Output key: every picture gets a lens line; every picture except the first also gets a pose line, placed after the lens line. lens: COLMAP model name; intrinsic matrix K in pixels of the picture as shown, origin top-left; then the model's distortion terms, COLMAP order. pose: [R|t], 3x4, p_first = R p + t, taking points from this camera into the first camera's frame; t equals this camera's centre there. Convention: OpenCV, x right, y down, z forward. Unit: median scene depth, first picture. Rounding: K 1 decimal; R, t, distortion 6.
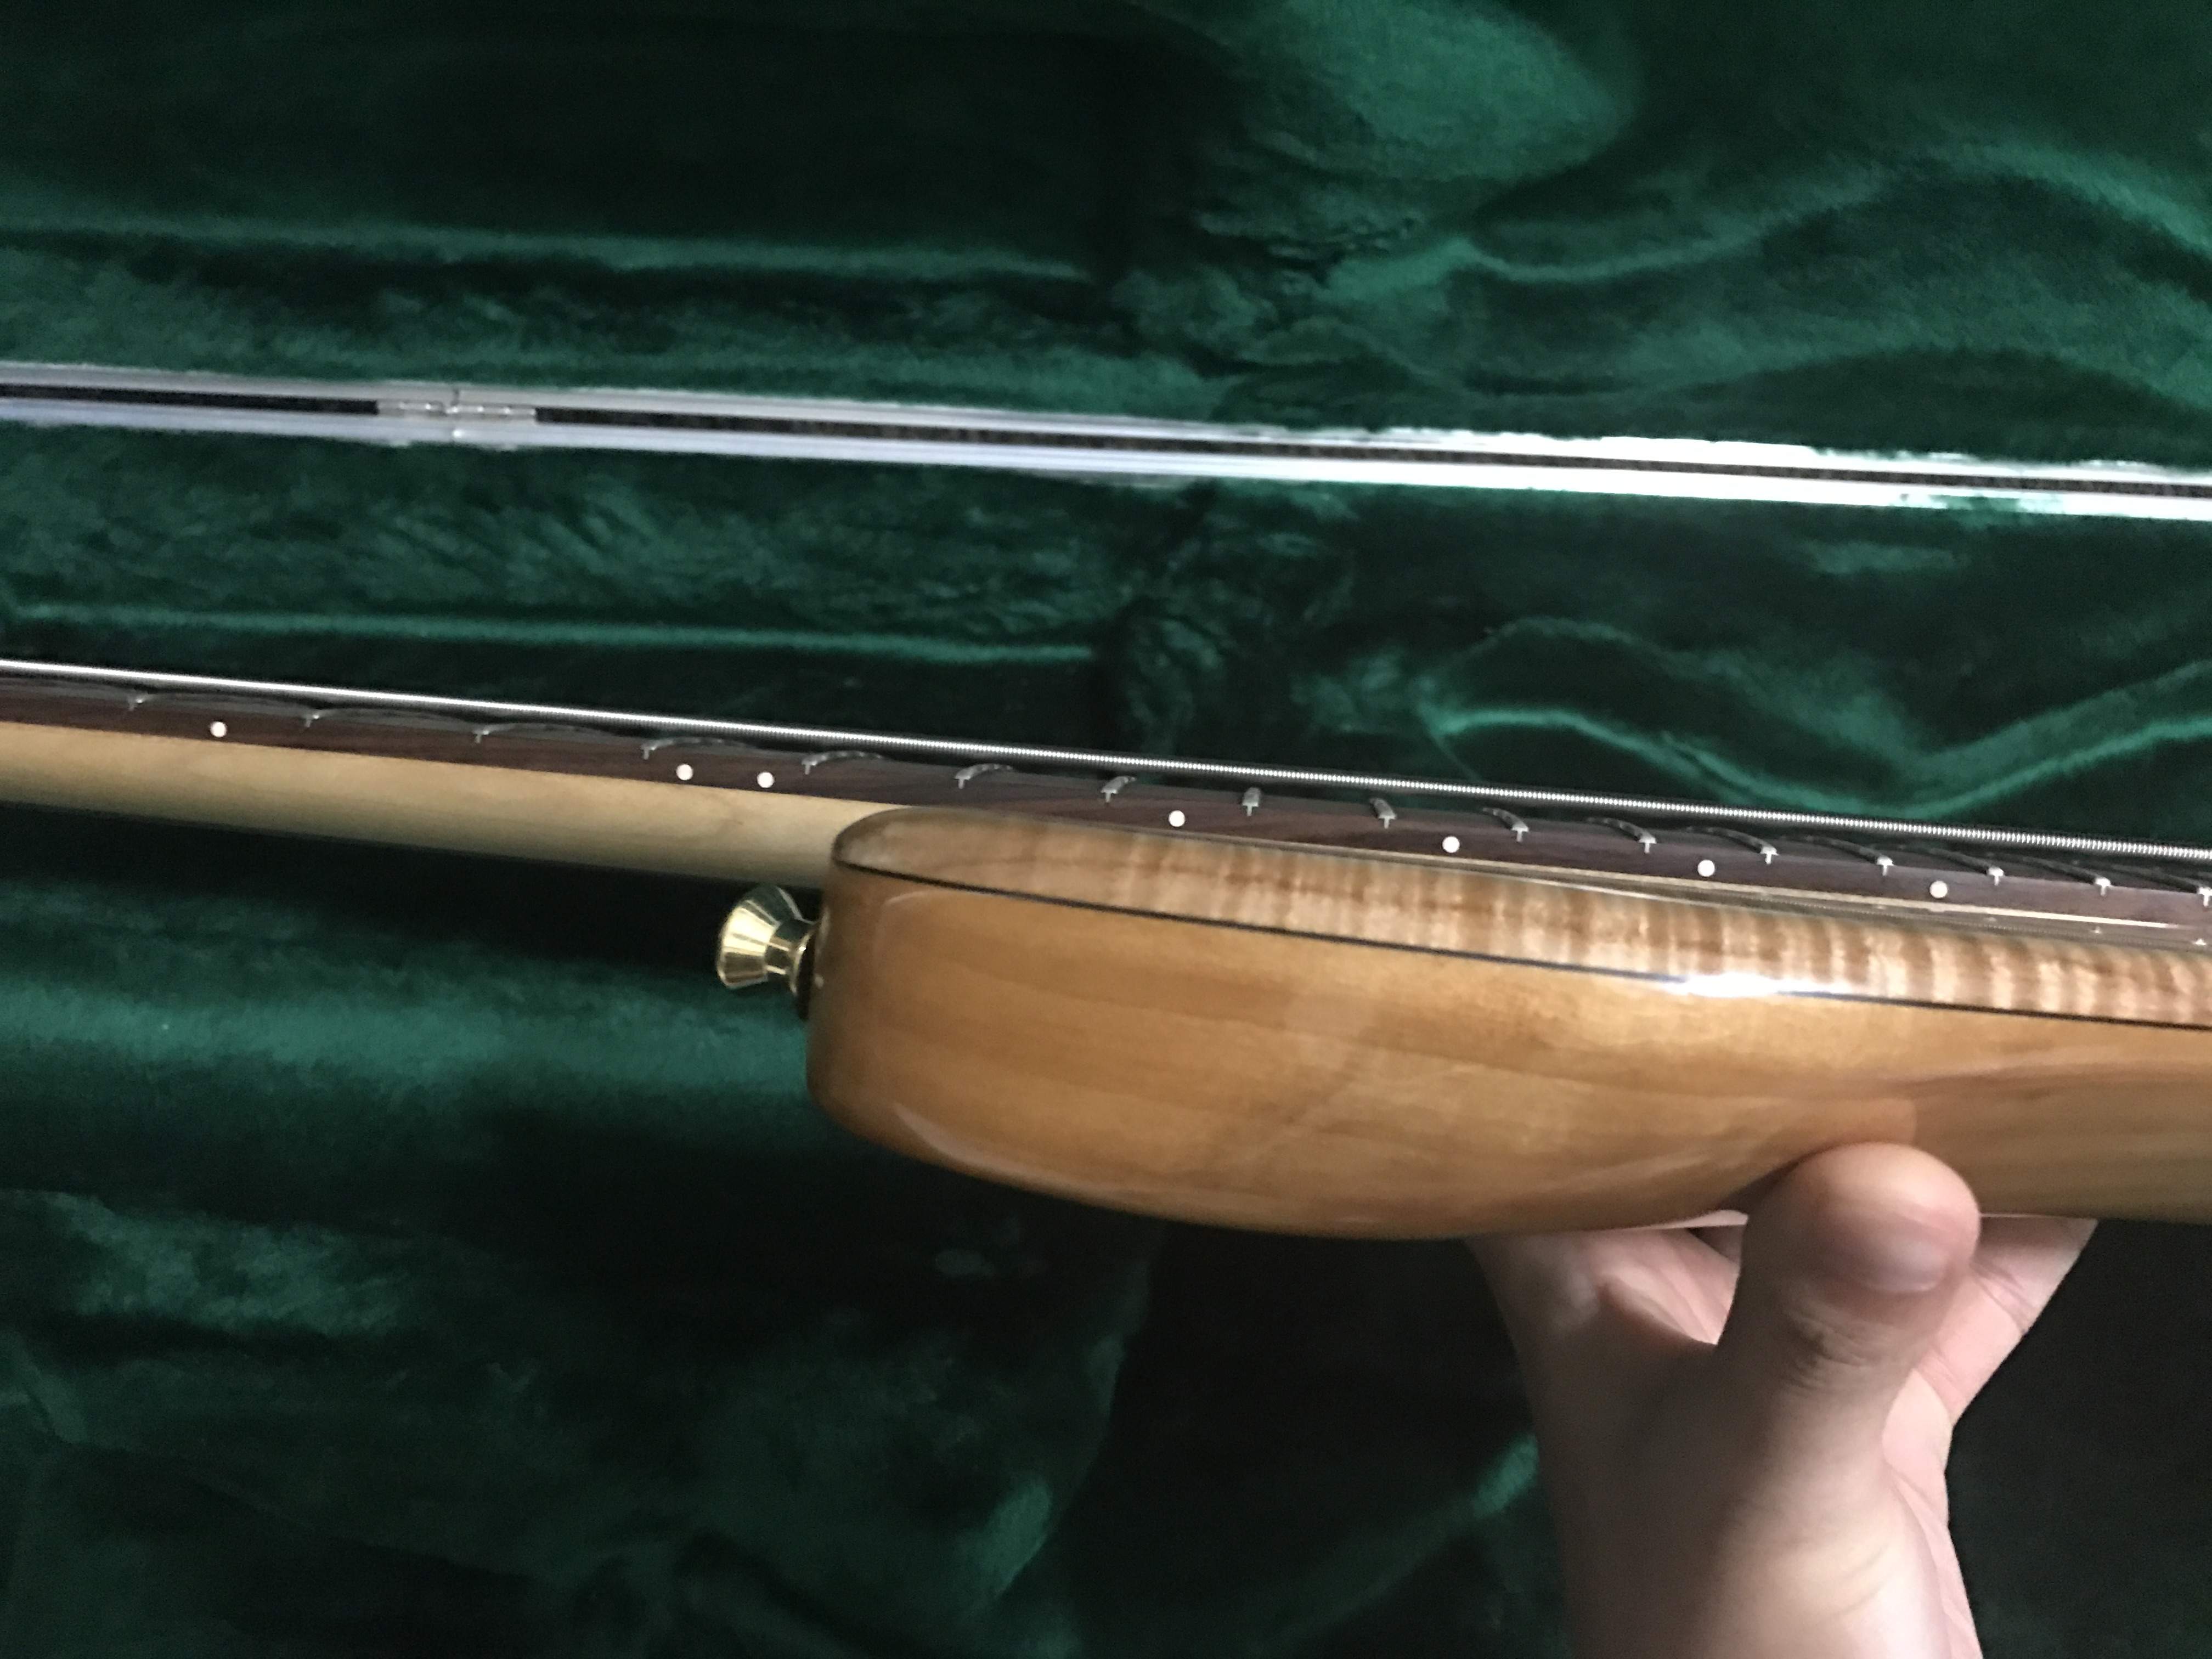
lens RADIAL K [[1833.7, 0, 1078.8], [0, 1833.7, 824.6], [0, 0, 1]] dist [-0.001886, 0.000441]
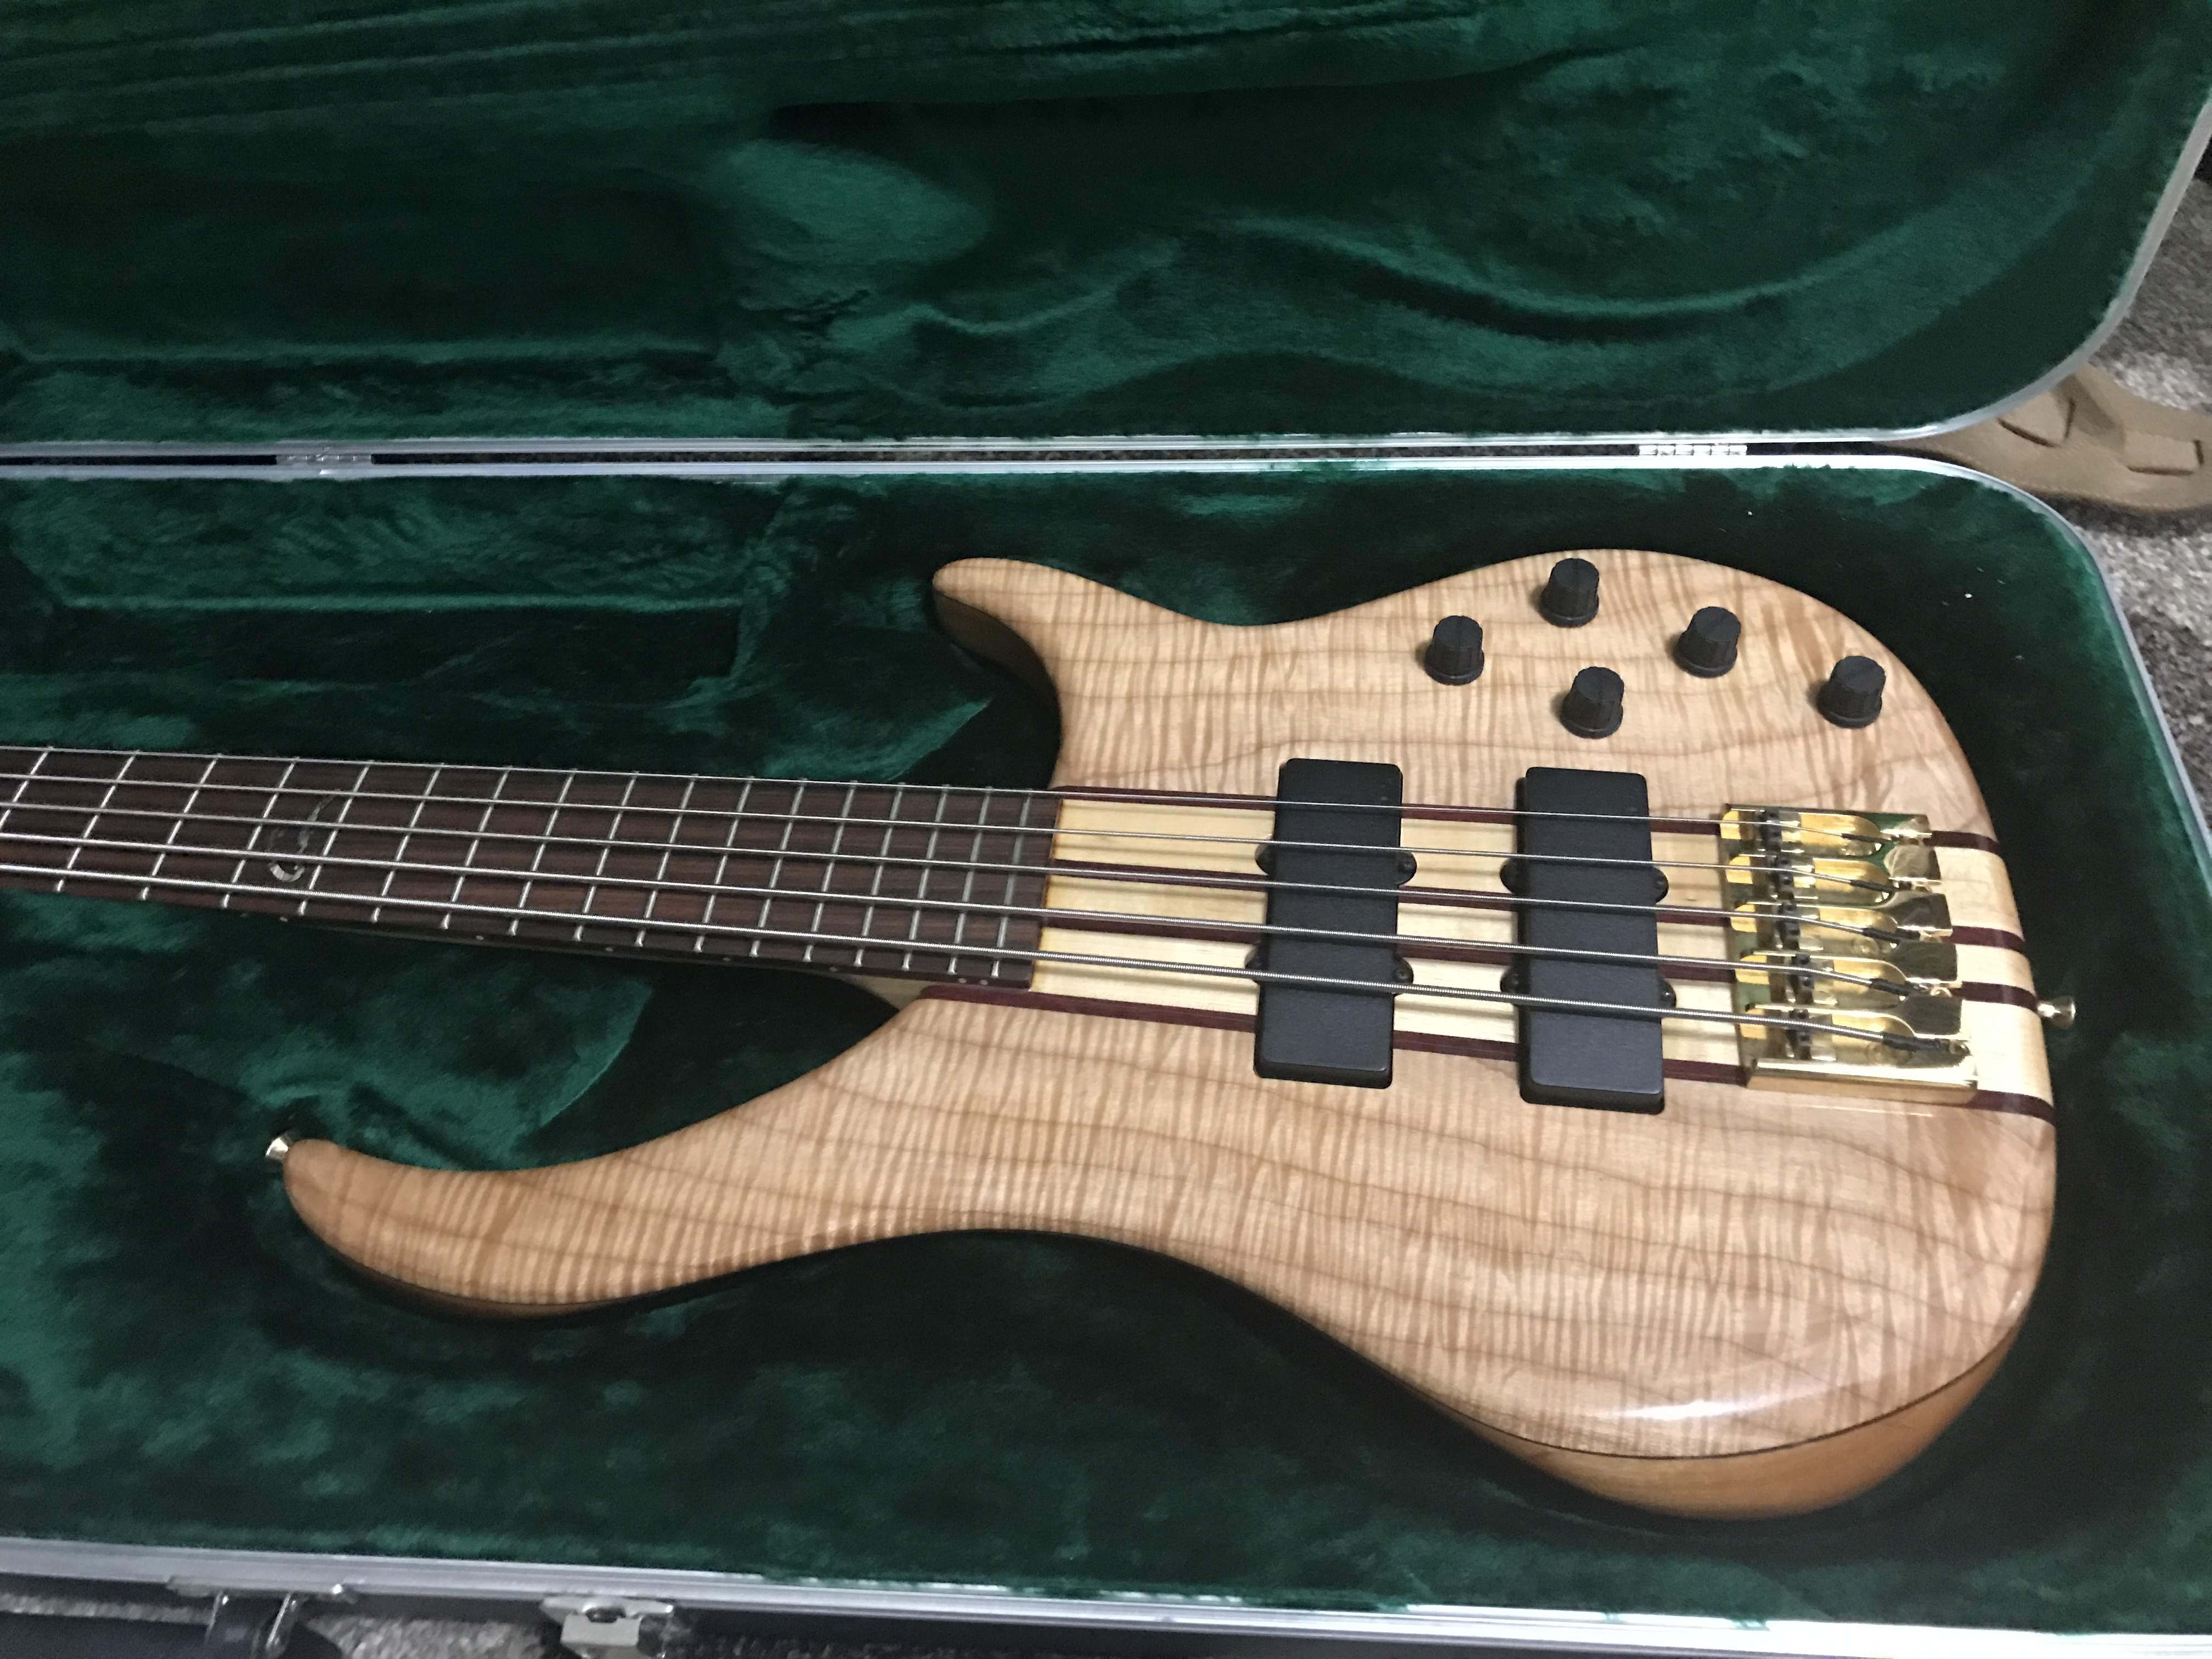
lens RADIAL K [[1795.9, 0, 1106.0], [0, 1795.9, 829.5], [0, 0, 1]] dist [0.001704, 0.013237]
pose [[0.990959, -0.031553, -0.130405, 0.530256], [0.015331, 0.992217, -0.123577, 0.298549], [0.133290, 0.120460, 0.983729, -0.402759]]
